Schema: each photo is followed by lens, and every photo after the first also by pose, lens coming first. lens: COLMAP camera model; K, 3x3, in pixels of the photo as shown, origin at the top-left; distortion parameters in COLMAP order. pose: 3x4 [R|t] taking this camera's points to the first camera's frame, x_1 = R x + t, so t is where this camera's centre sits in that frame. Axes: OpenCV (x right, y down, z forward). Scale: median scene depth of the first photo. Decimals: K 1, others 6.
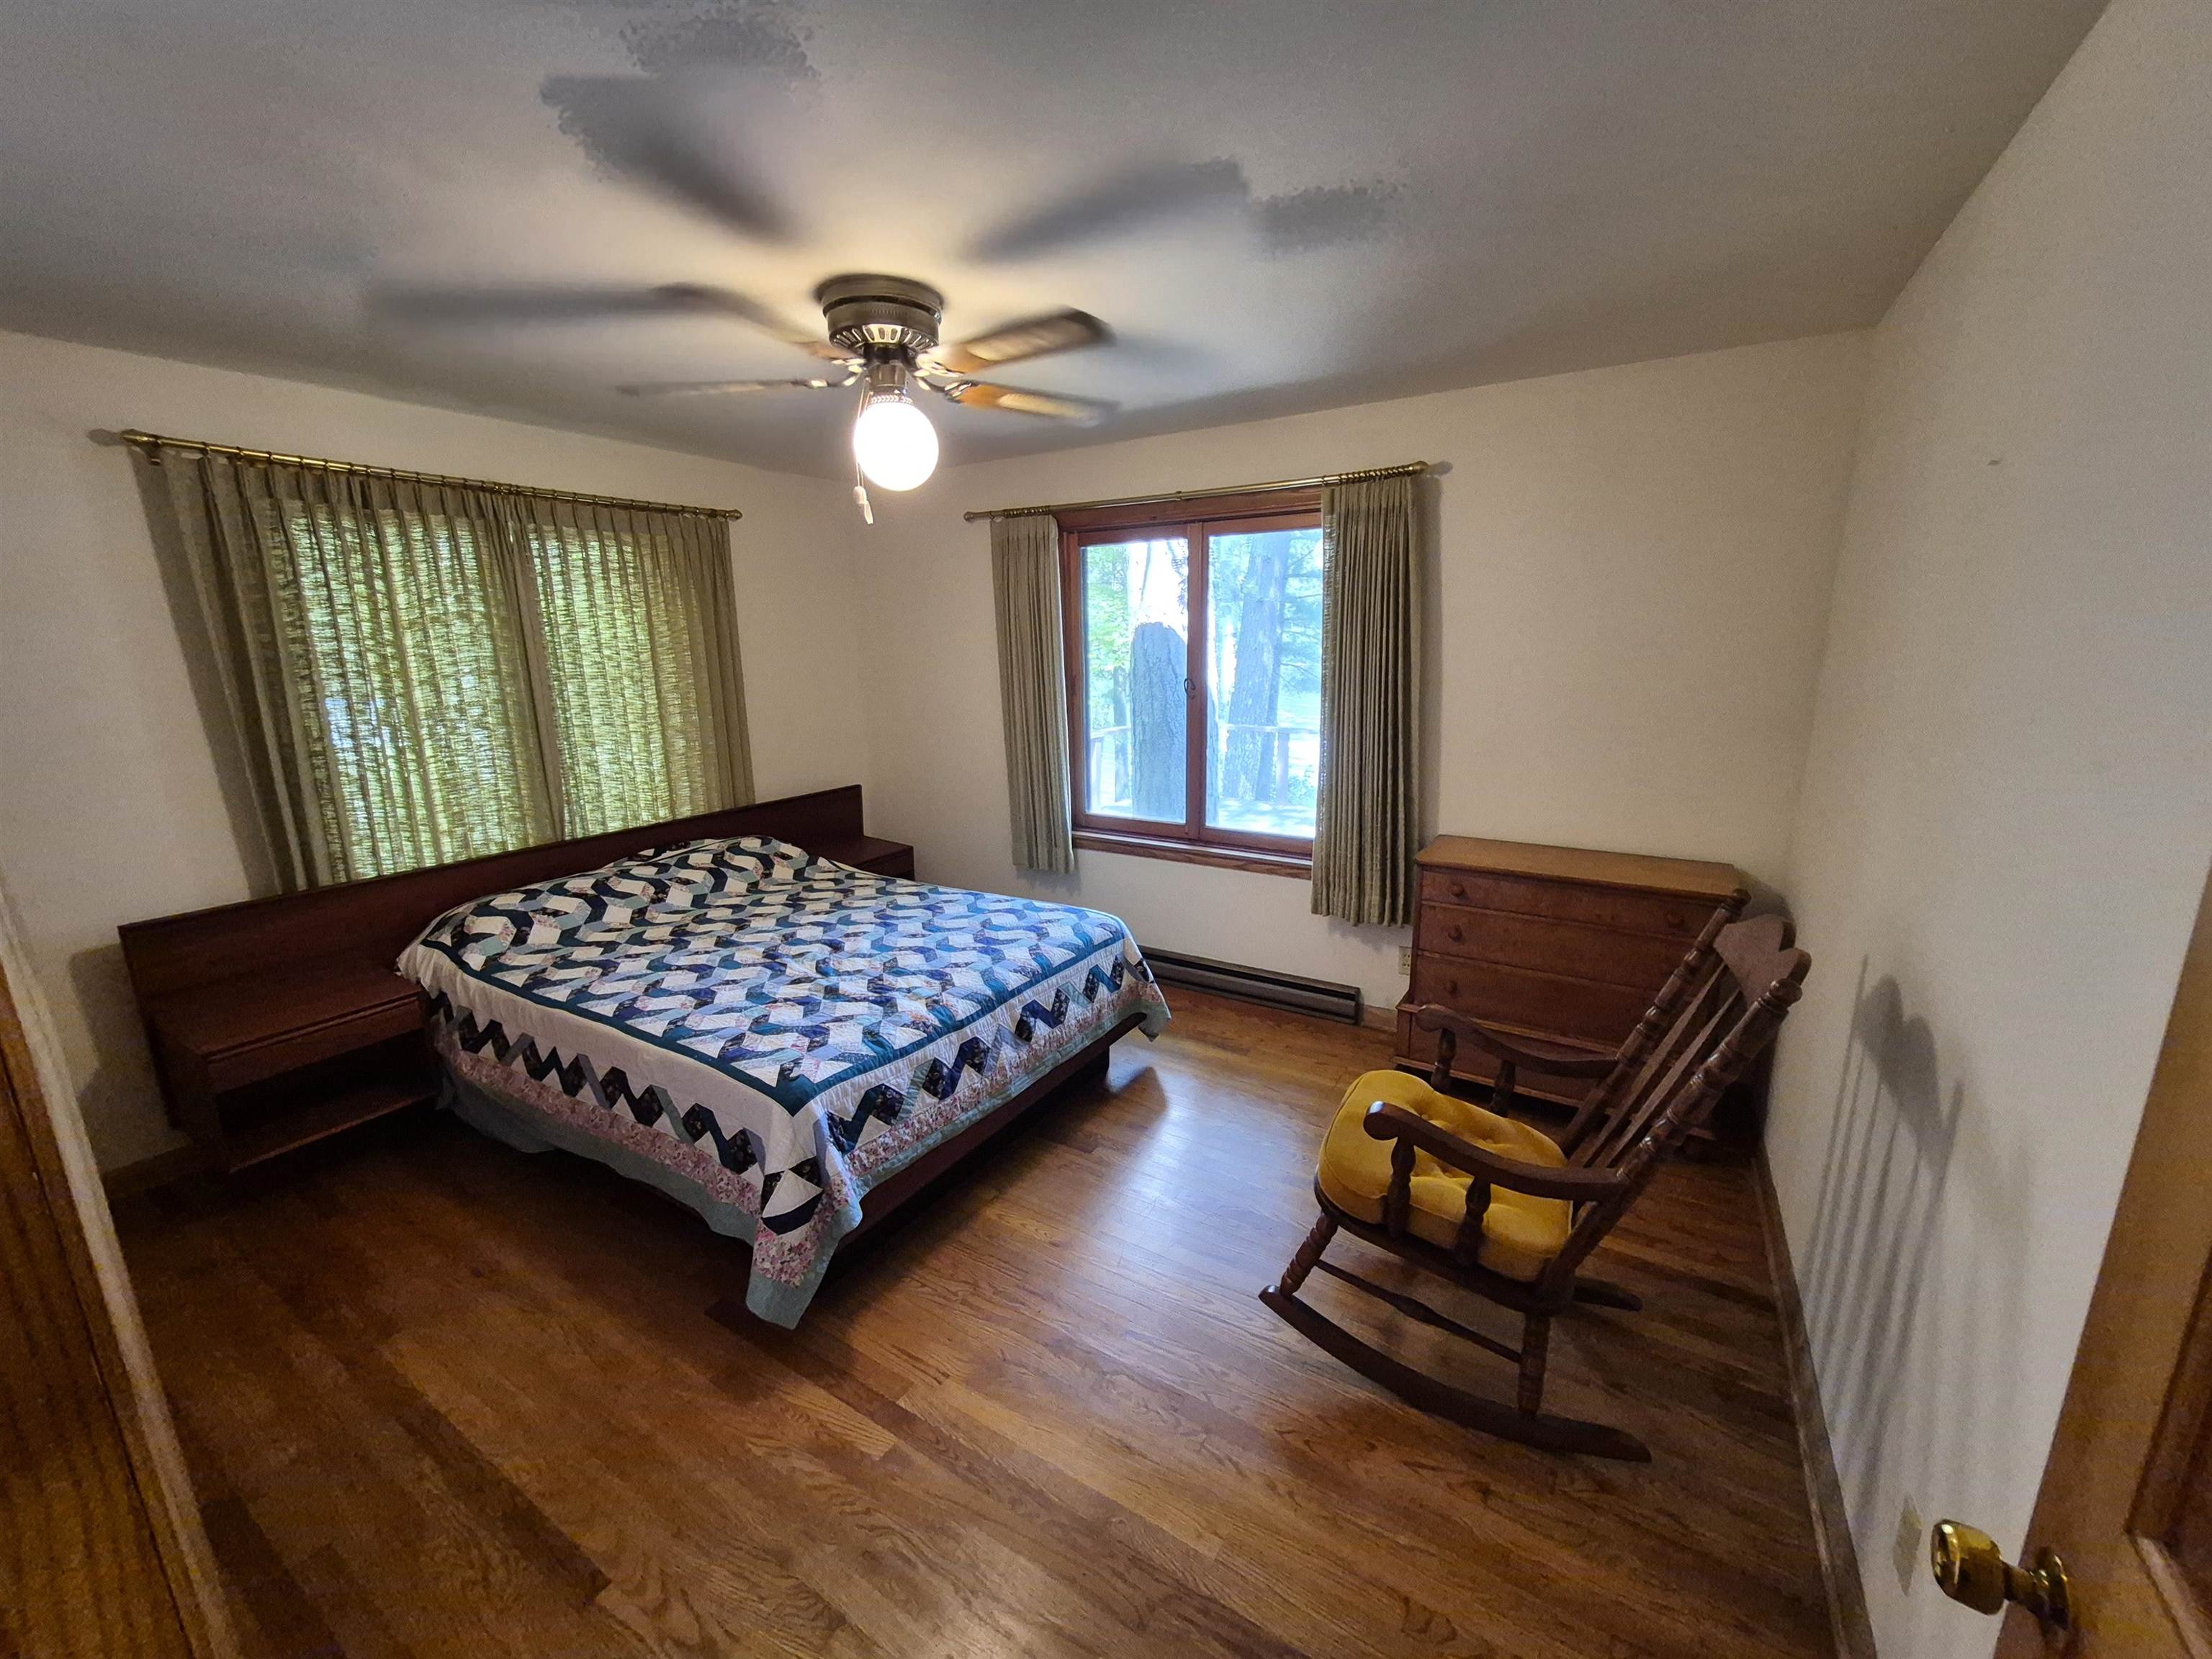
lens RADIAL K [[862.5, 0, 1100.8], [0, 862.5, 833.5], [0, 0, 1]] dist [0.005930, -0.003056]
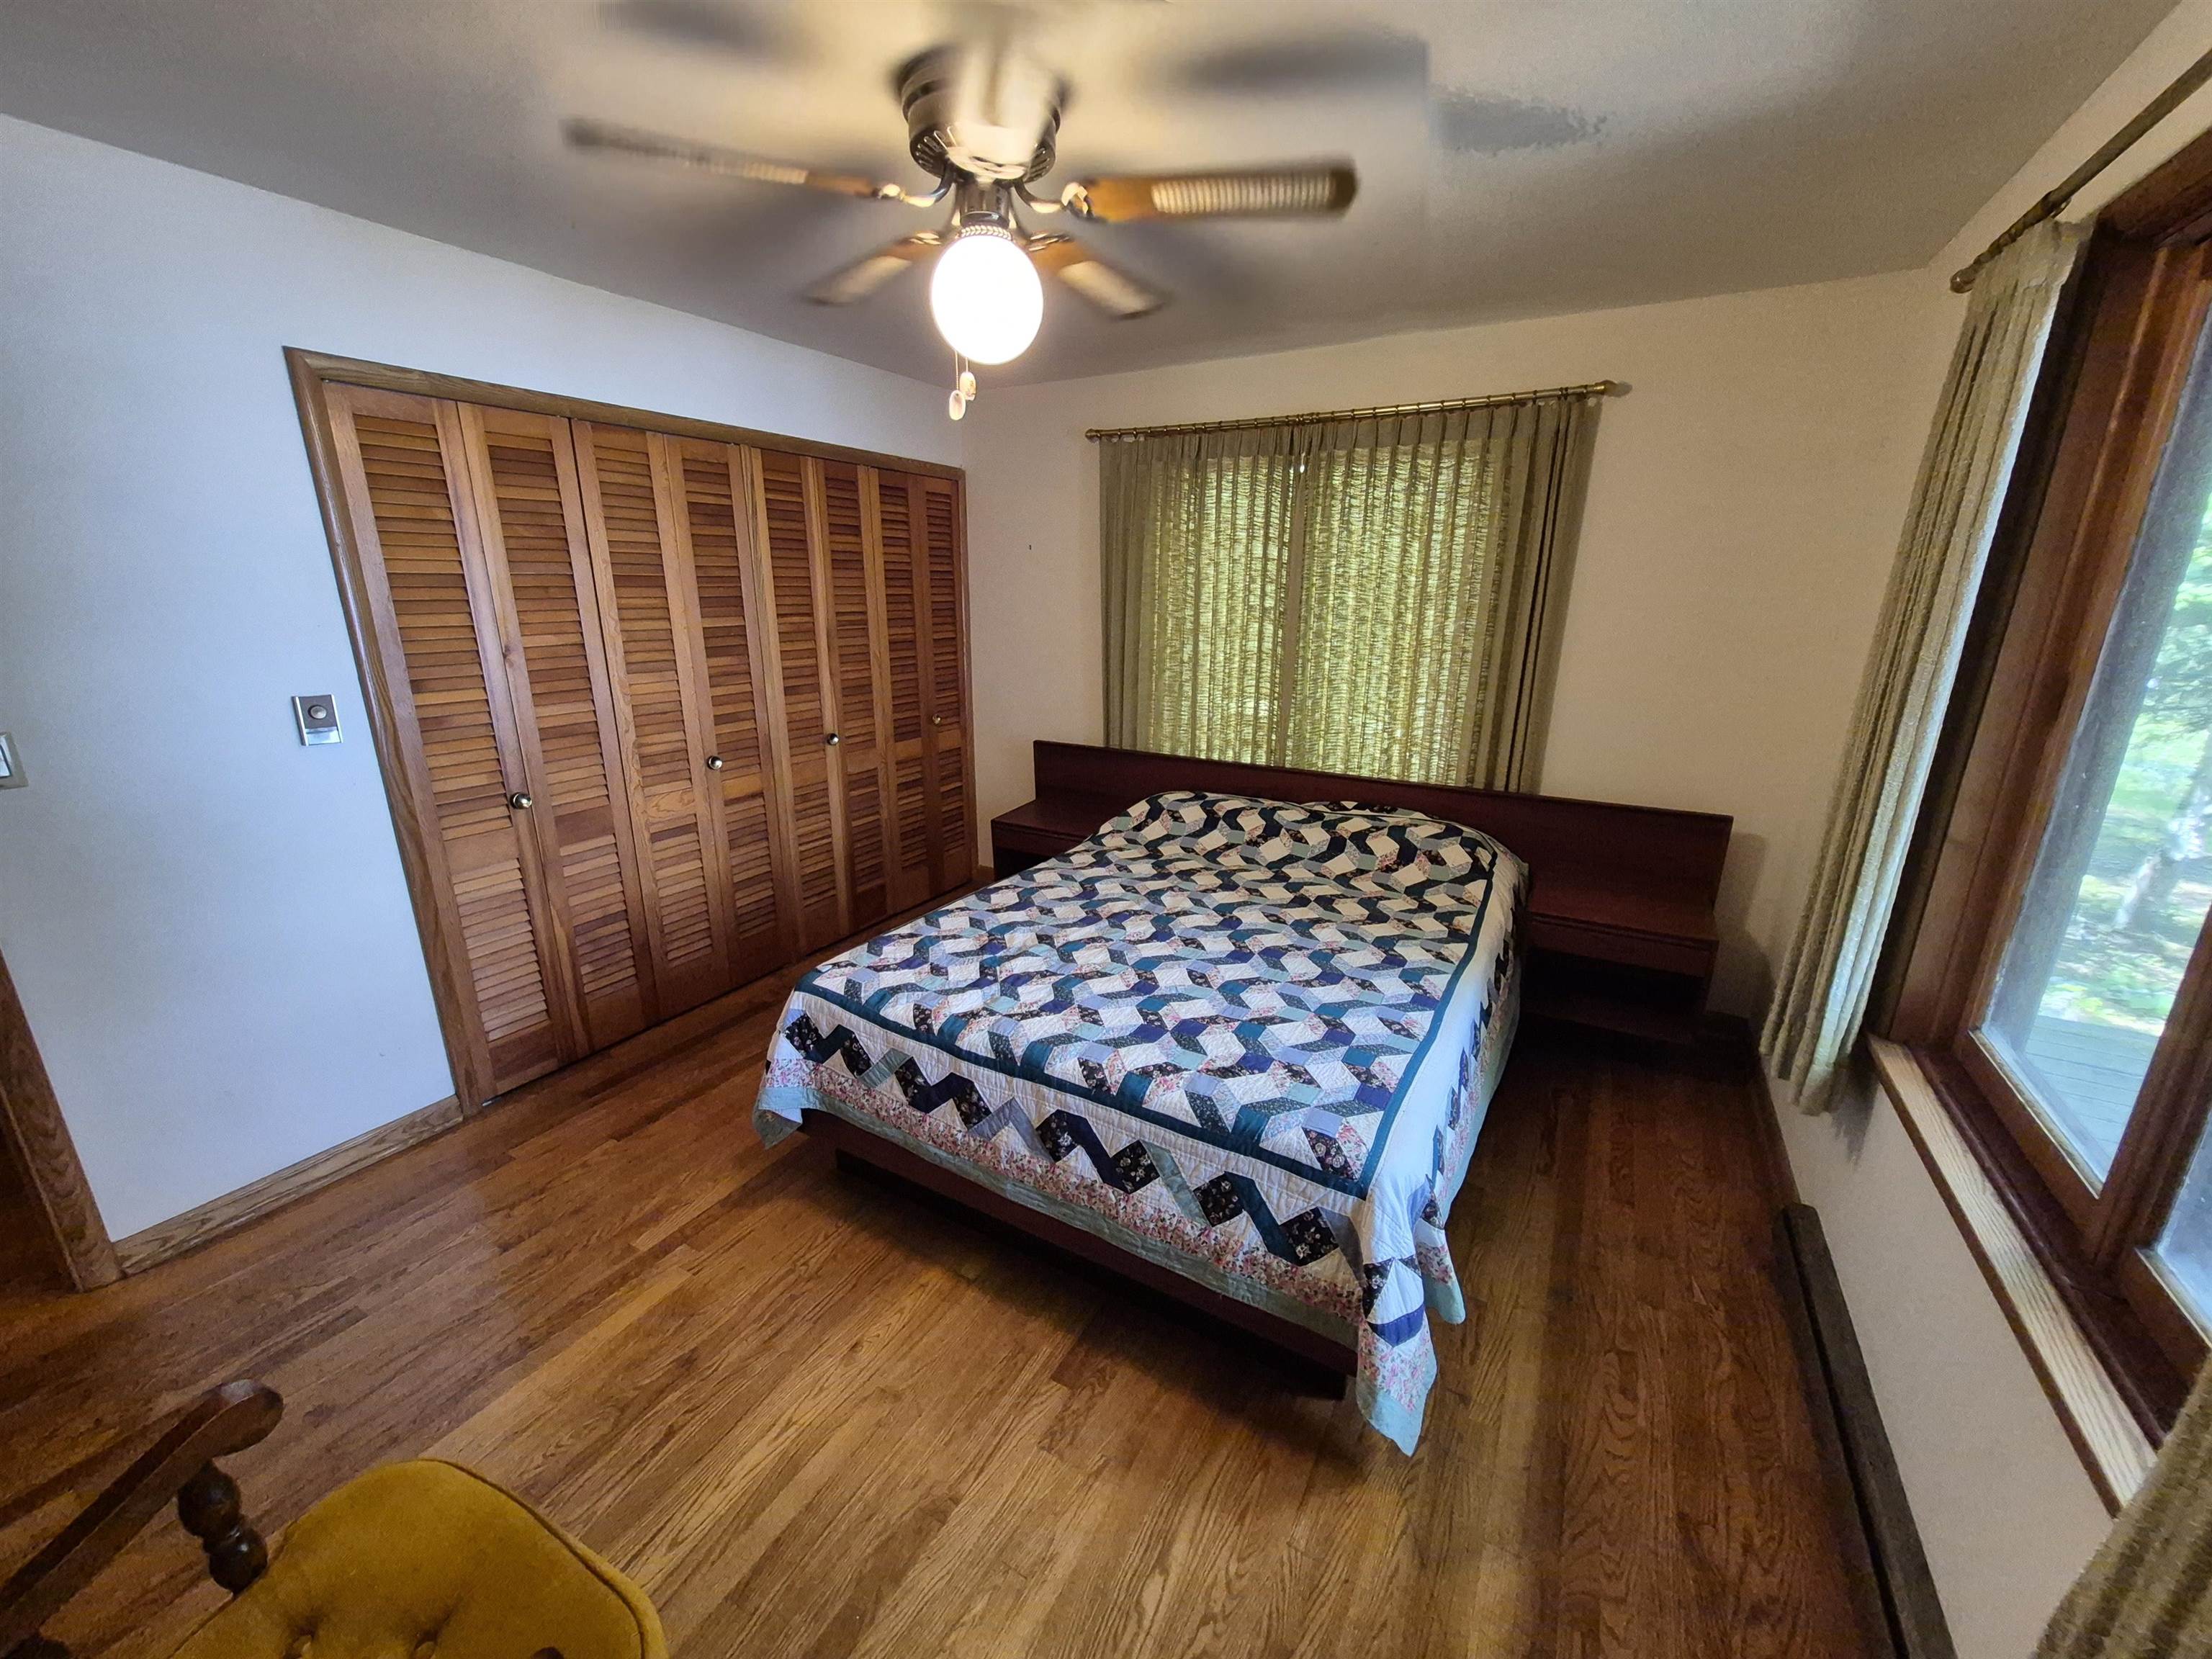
lens RADIAL K [[862.5, 0, 1100.8], [0, 862.5, 833.5], [0, 0, 1]] dist [0.005930, -0.003056]
pose [[0.041445, 0.293925, -0.954929, 0.454277], [-0.225639, 0.933813, 0.277633, -0.184447], [0.973329, 0.203963, 0.105022, 0.821140]]
